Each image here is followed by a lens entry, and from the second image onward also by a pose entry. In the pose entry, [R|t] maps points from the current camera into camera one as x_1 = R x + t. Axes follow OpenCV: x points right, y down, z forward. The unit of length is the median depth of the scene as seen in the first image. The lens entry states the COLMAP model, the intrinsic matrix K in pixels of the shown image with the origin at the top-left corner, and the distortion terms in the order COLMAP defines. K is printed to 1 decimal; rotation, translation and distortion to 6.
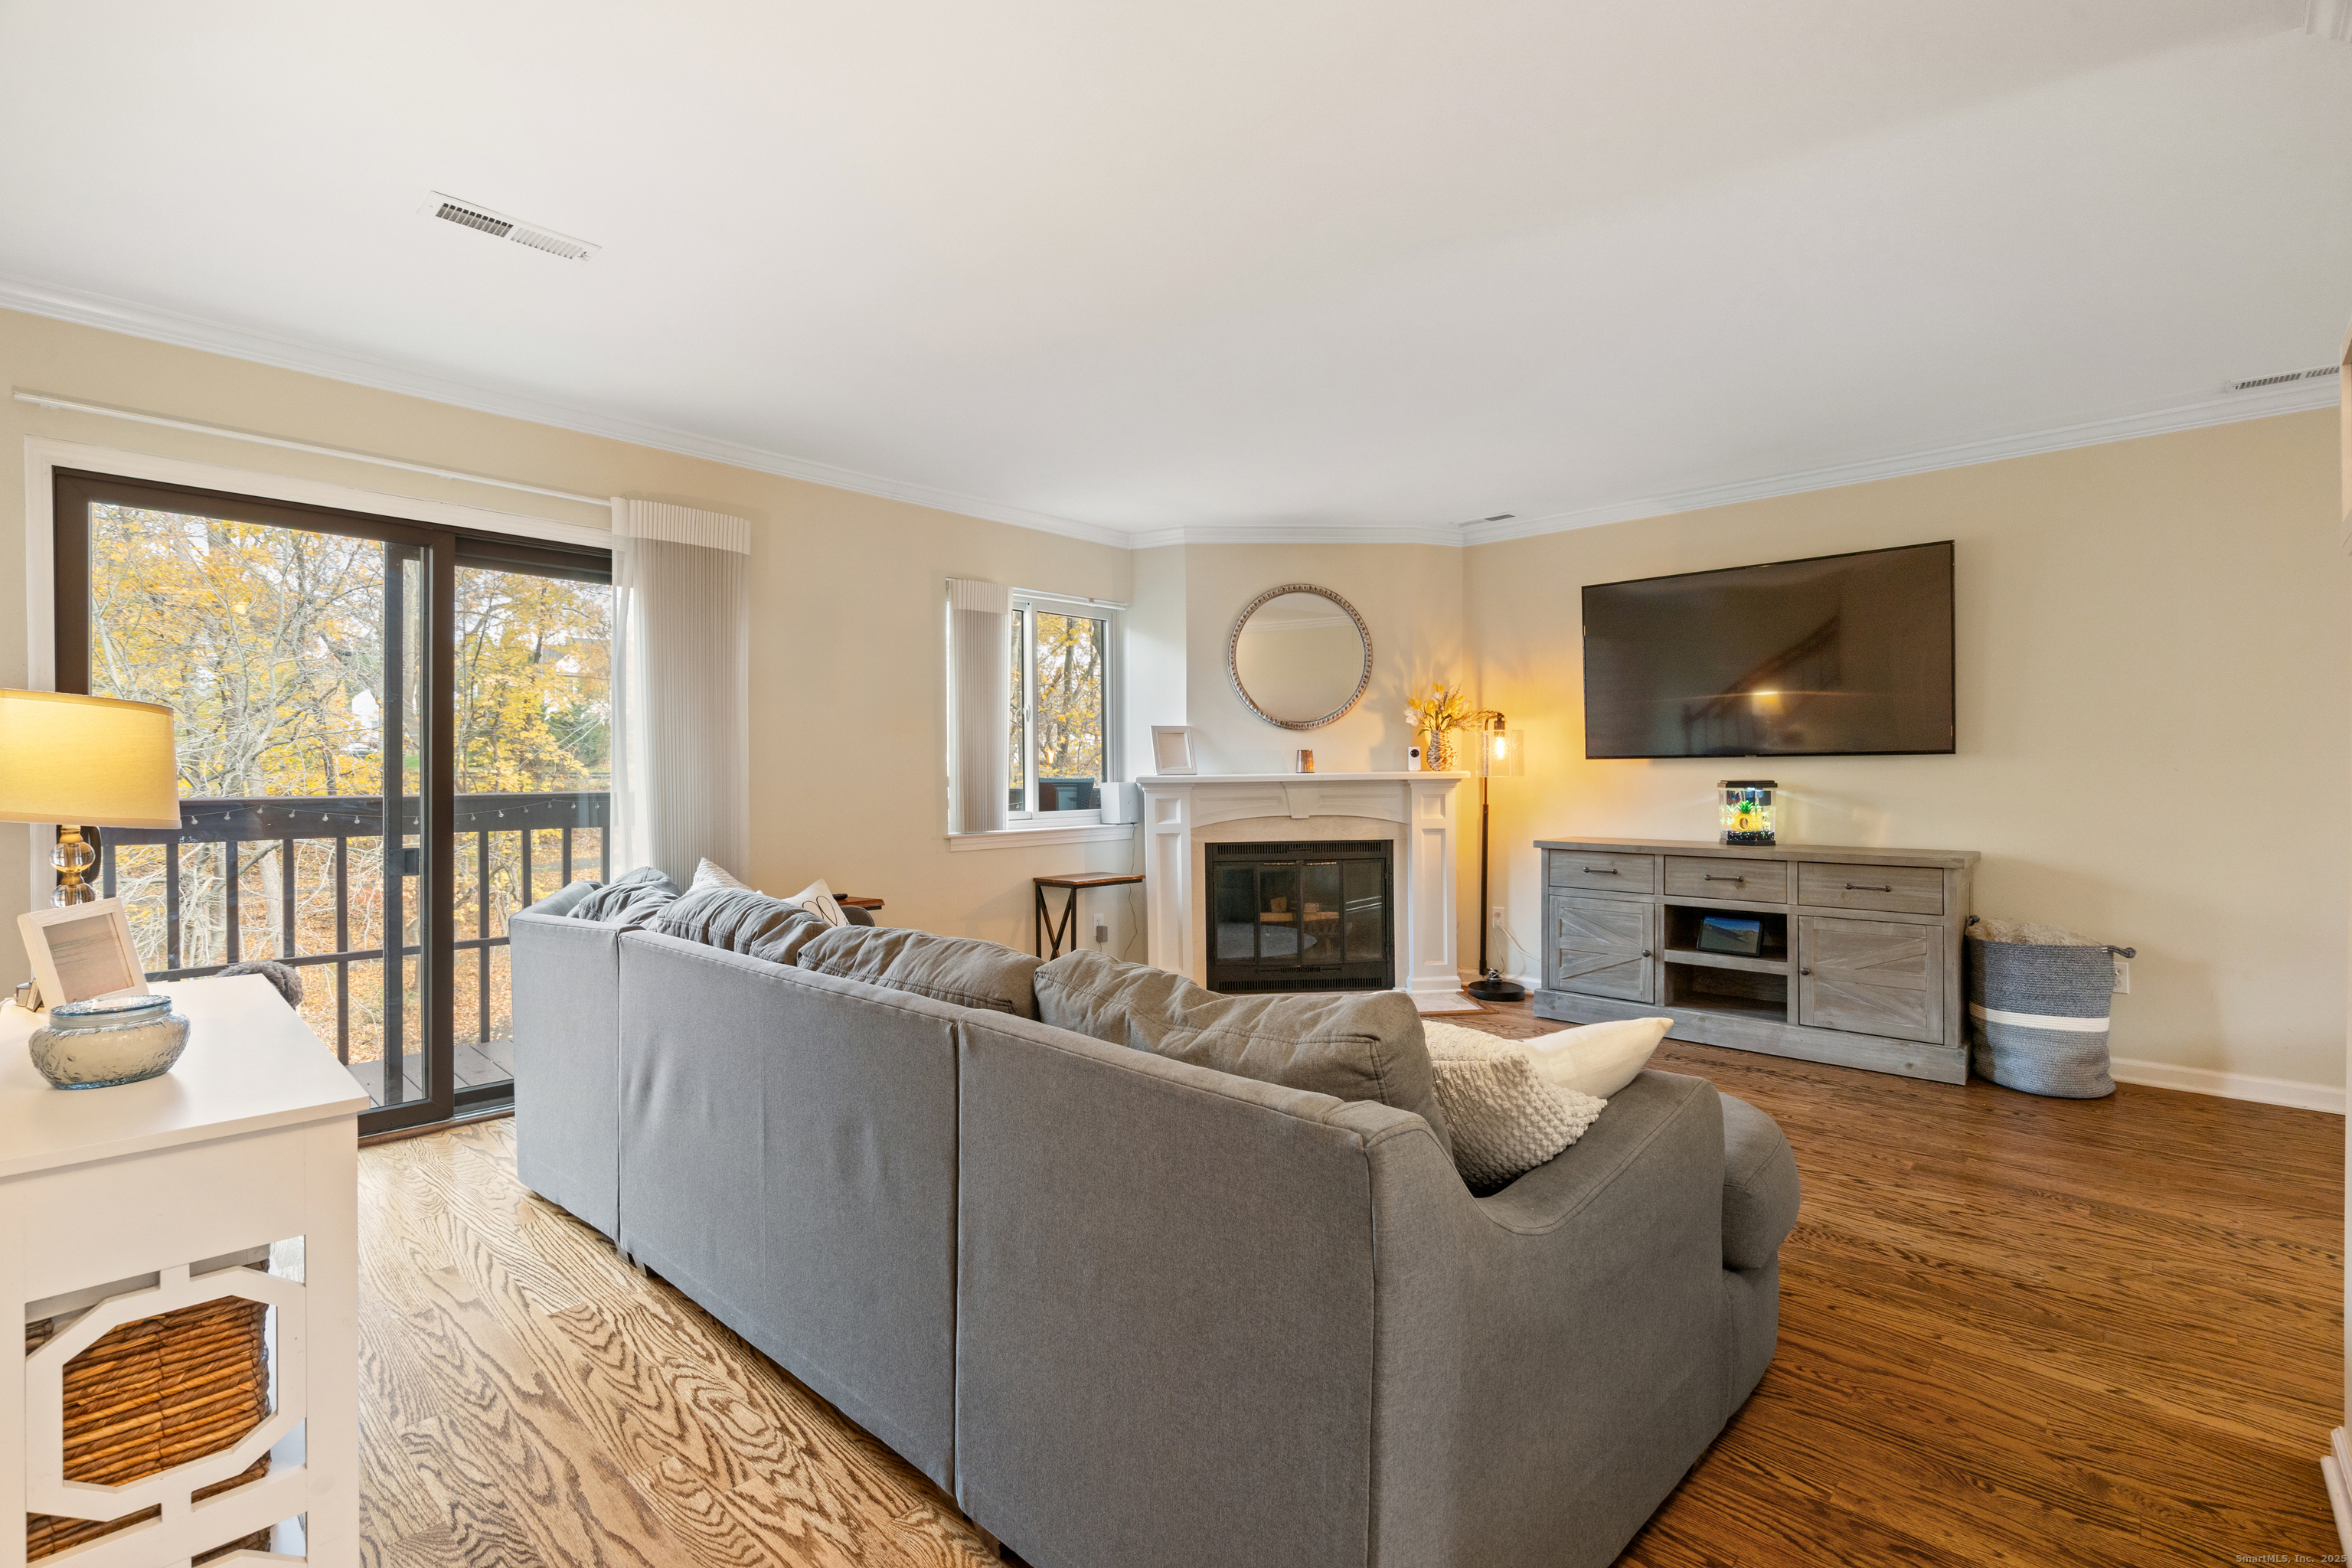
lens RADIAL K [[1059.6, 0, 1172.6], [0, 1059.6, 777.3], [0, 0, 1]] dist [-0.002955, 0.001367]
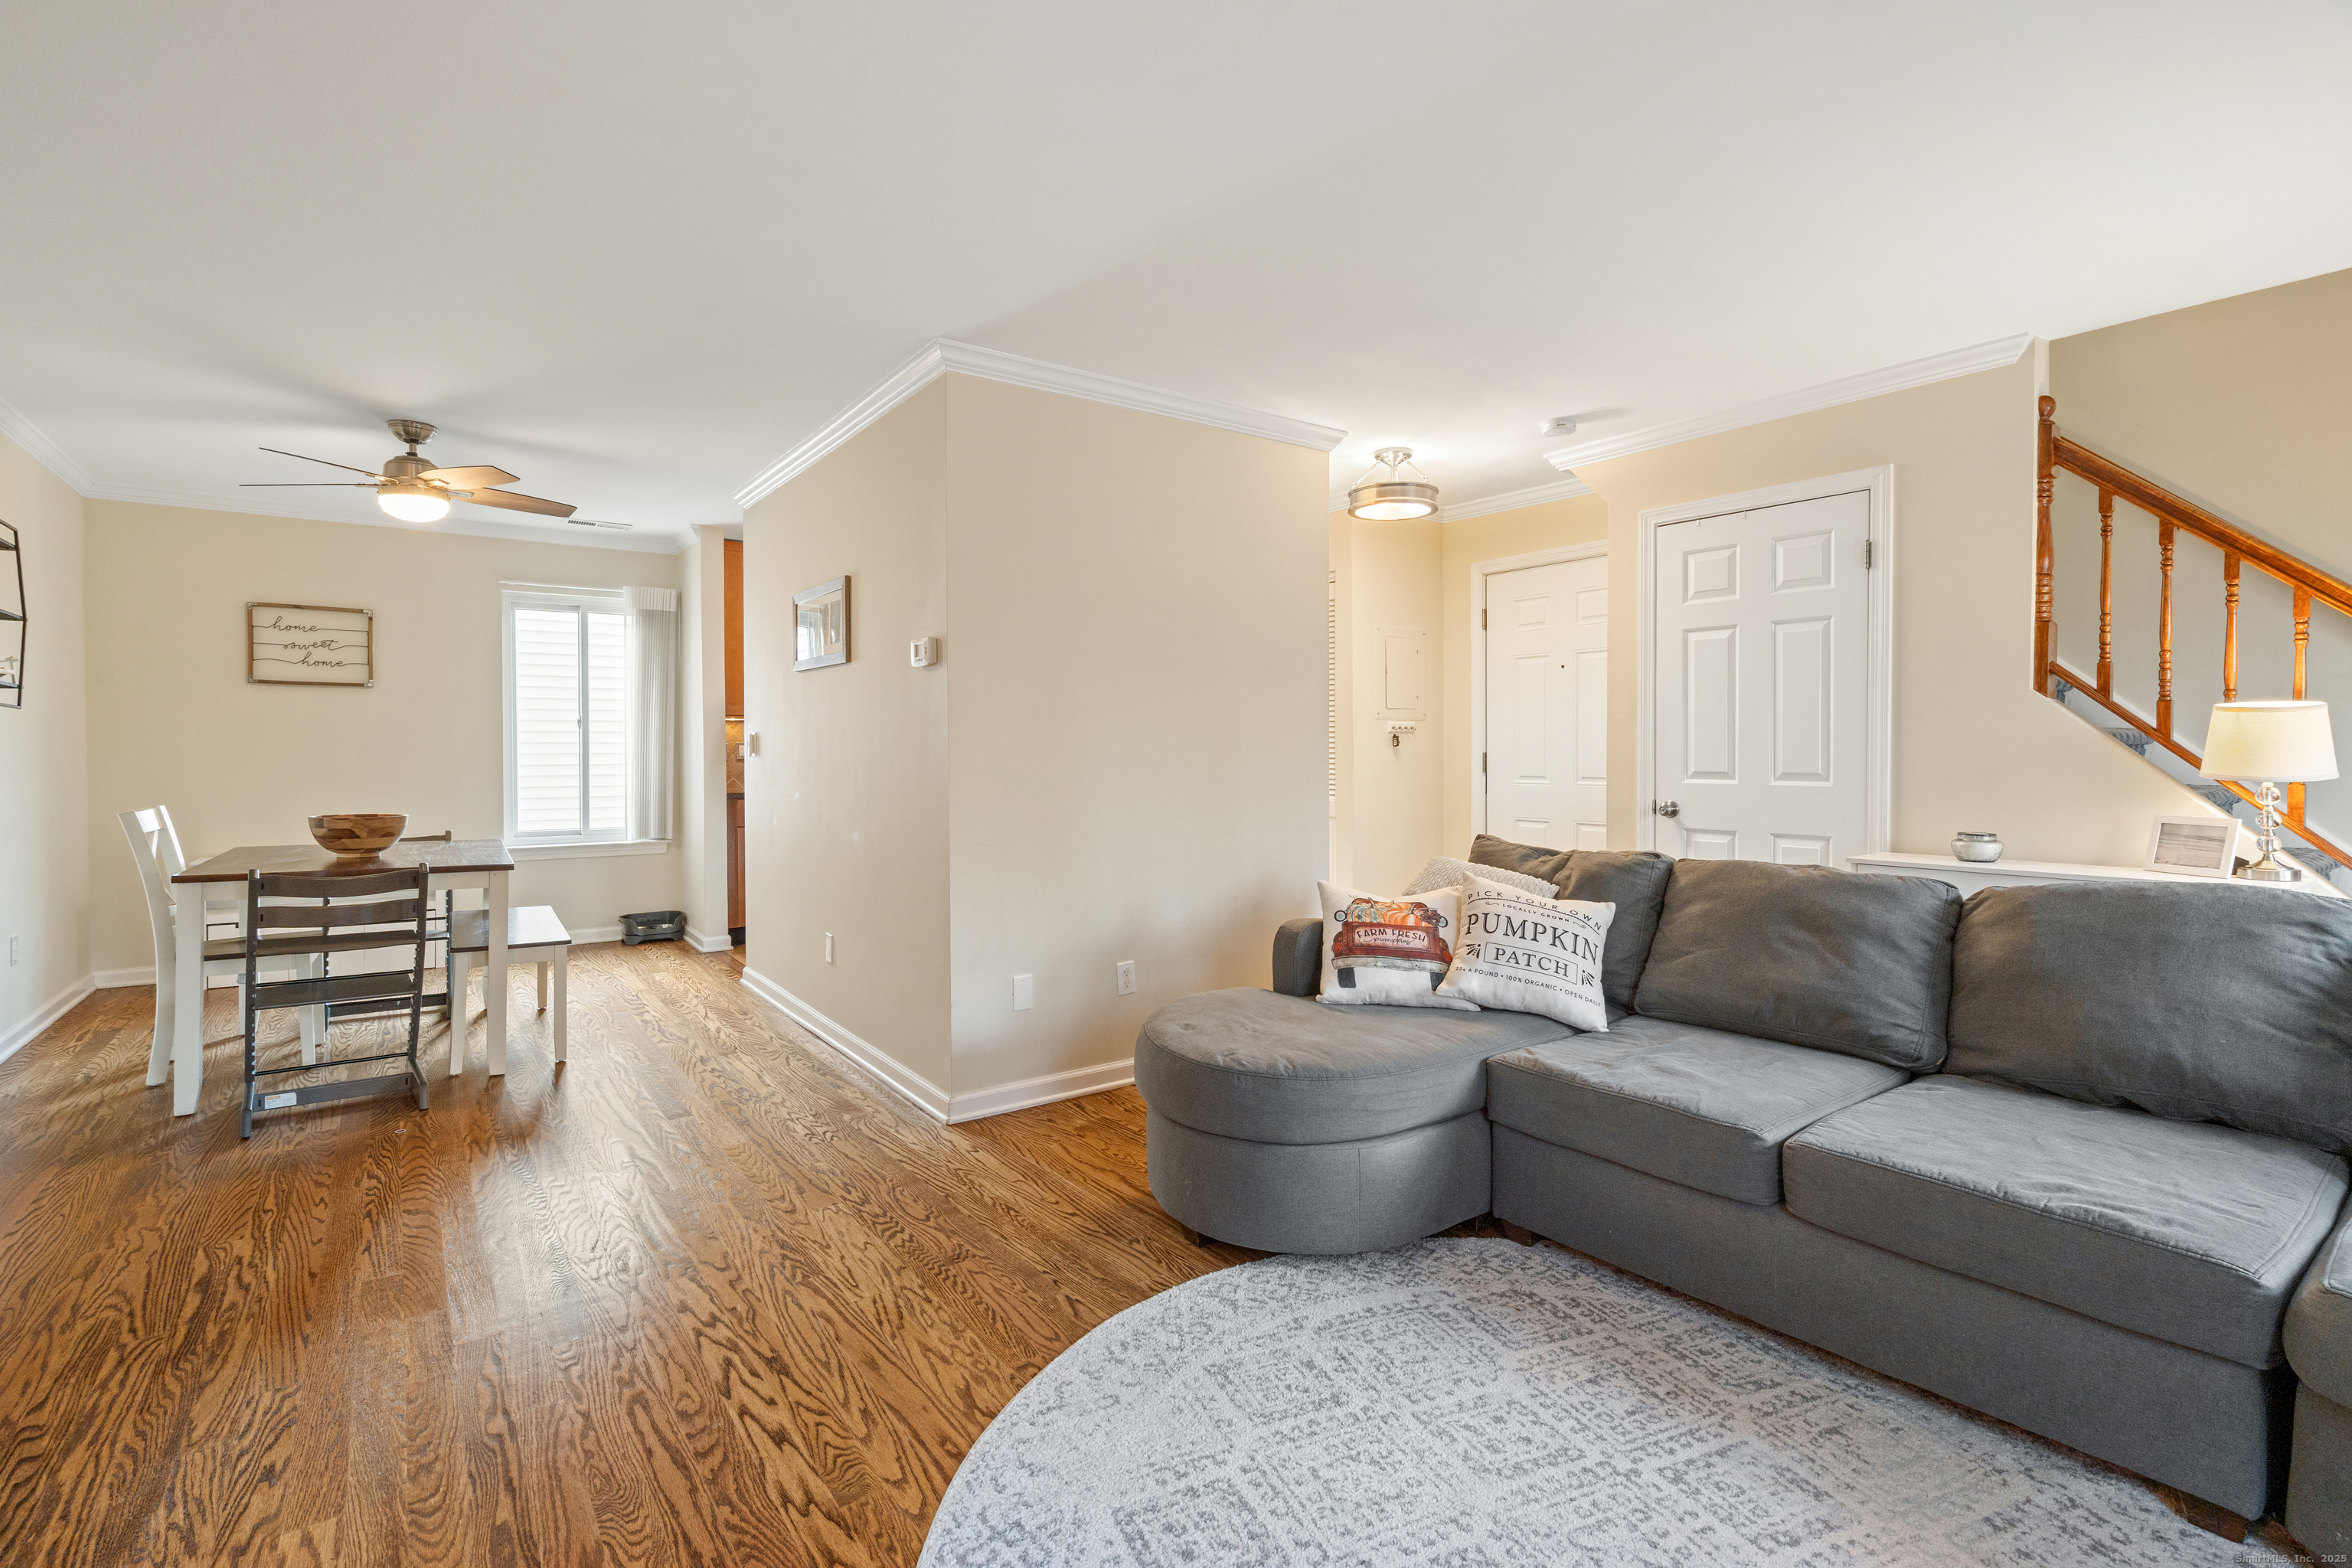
lens RADIAL K [[1071.4, 0, 1168.4], [0, 1071.4, 751.3], [0, 0, 1]] dist [-0.008905, 0.004388]
pose [[-0.982365, 0.005742, 0.186884, 0.122649], [0.005370, 0.999982, -0.002497, -0.001357], [-0.186895, -0.001449, -0.982379, 0.978668]]
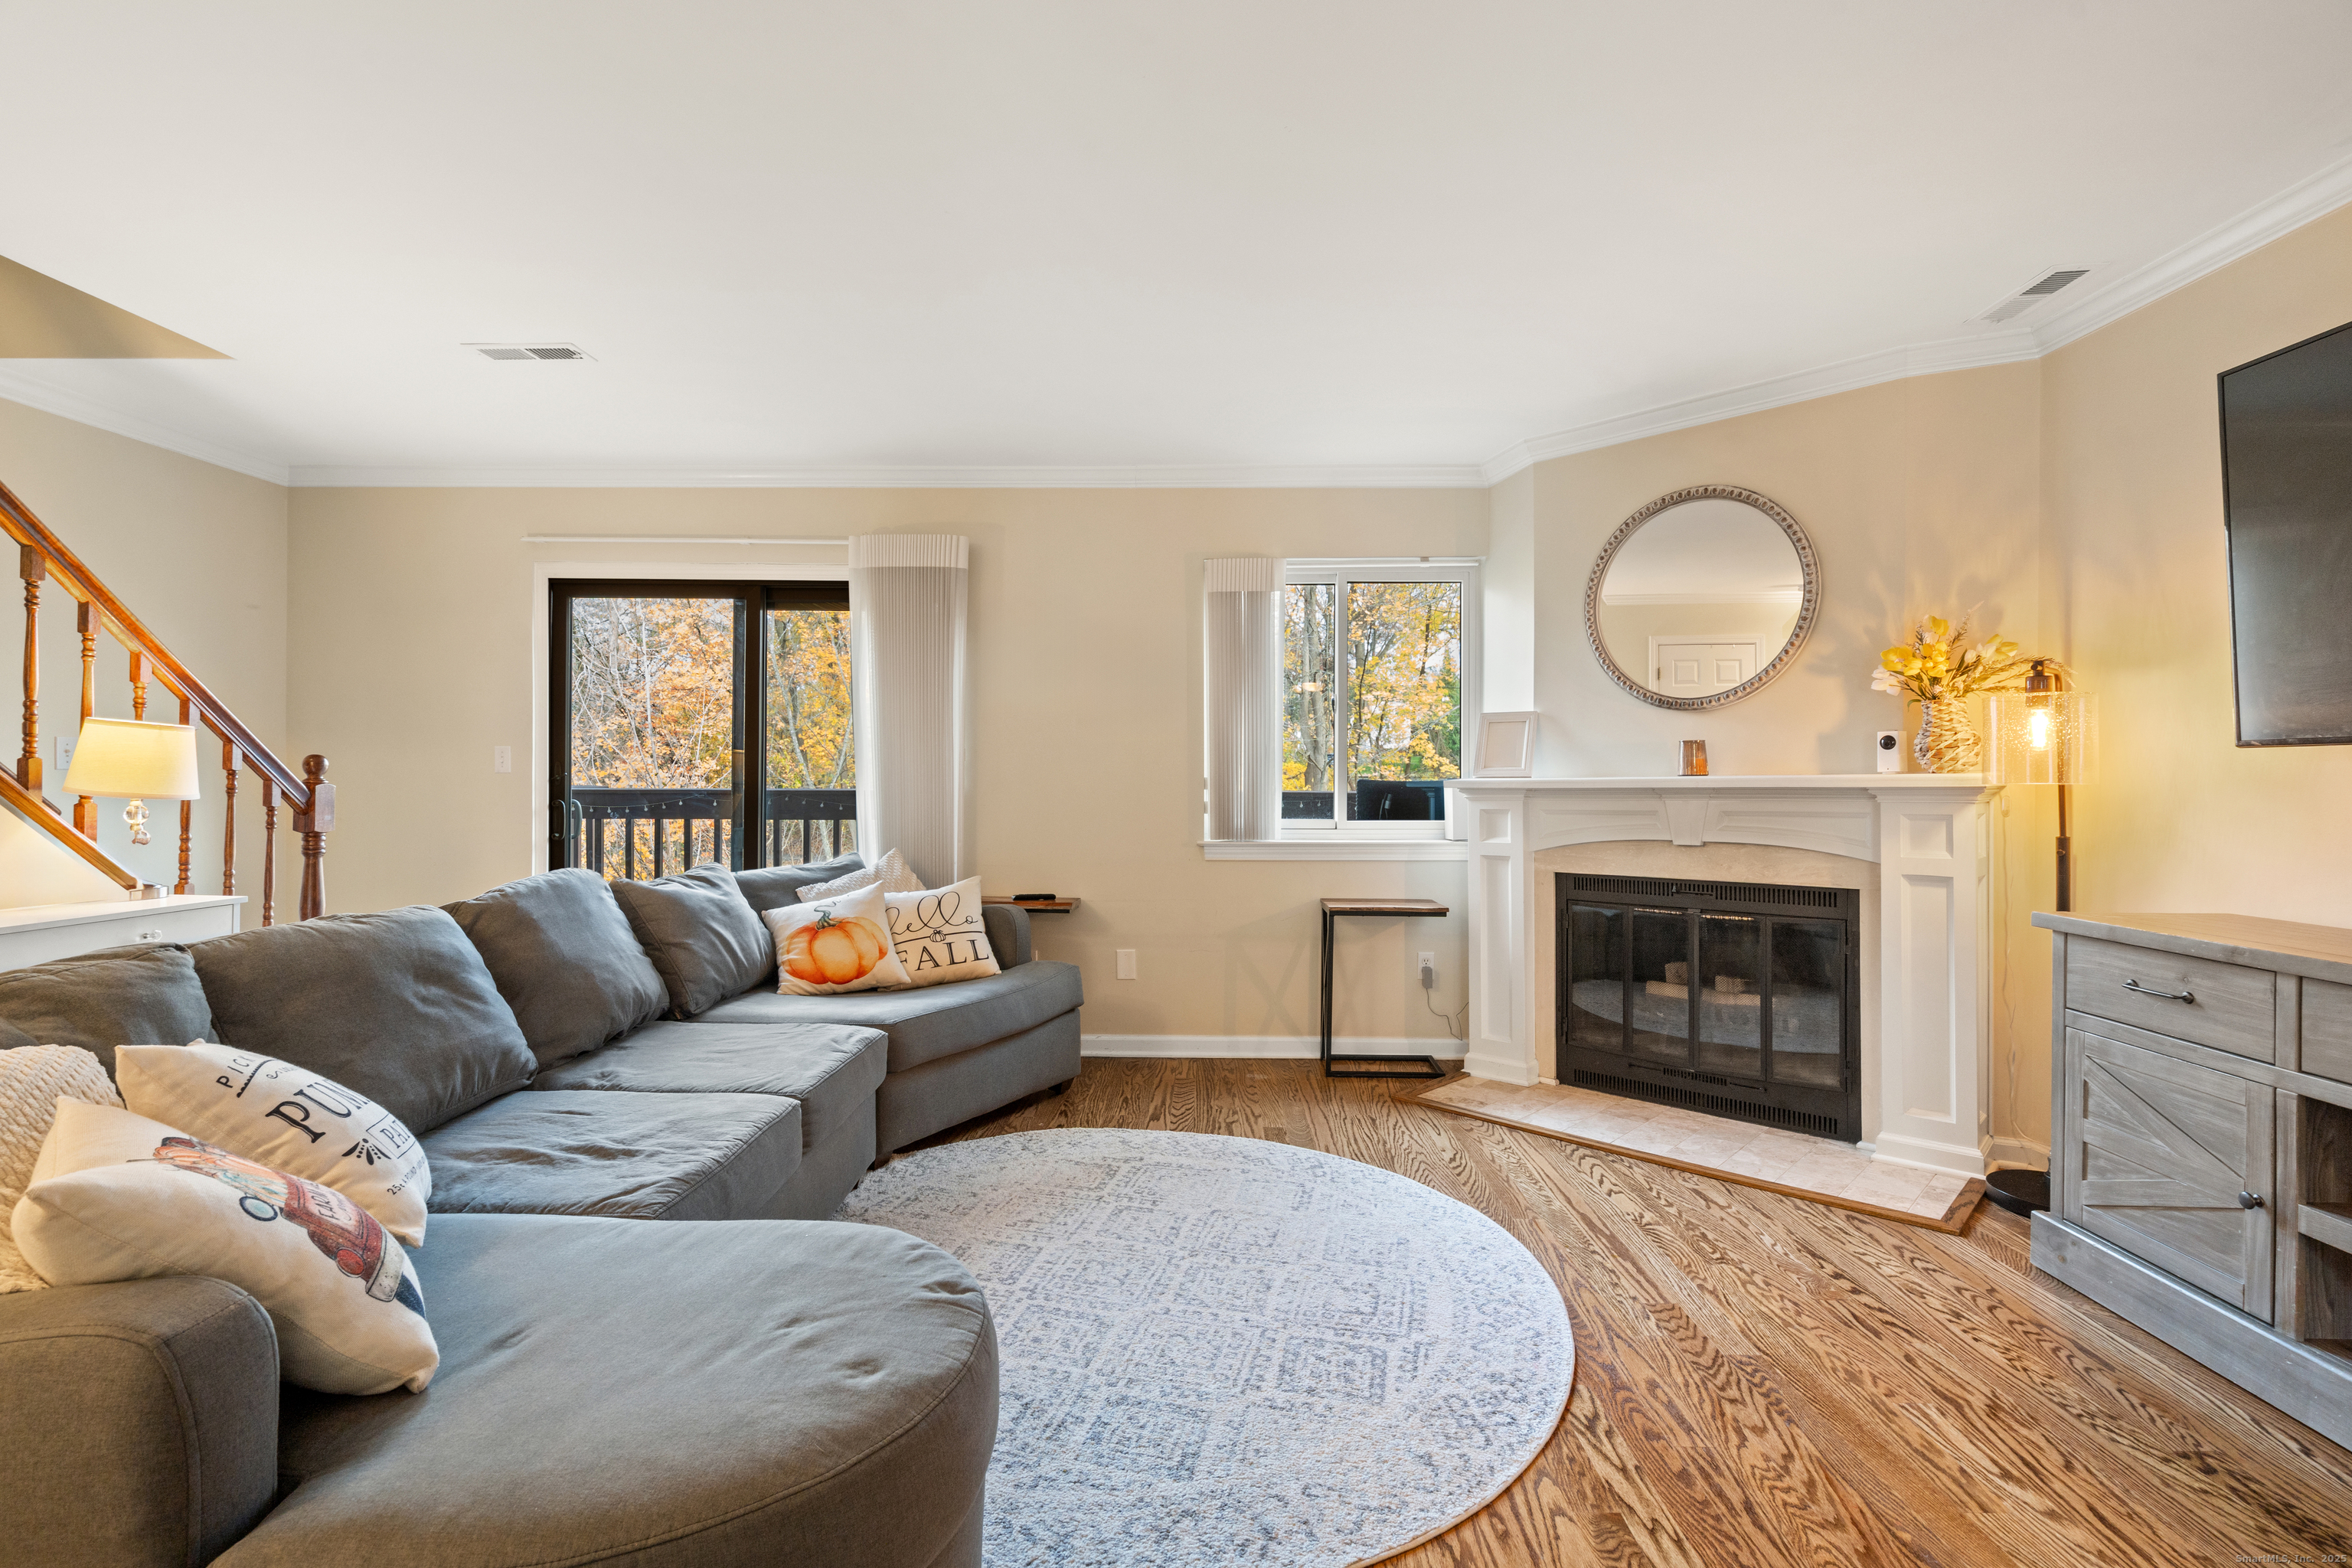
lens RADIAL K [[1059.6, 0, 1172.6], [0, 1059.6, 777.3], [0, 0, 1]] dist [-0.002955, 0.001367]
pose [[0.667475, 0.004857, -0.744616, 0.432262], [-0.008032, 0.999968, -0.000677, -0.000161], [0.744589, 0.006433, 0.667492, 0.356652]]
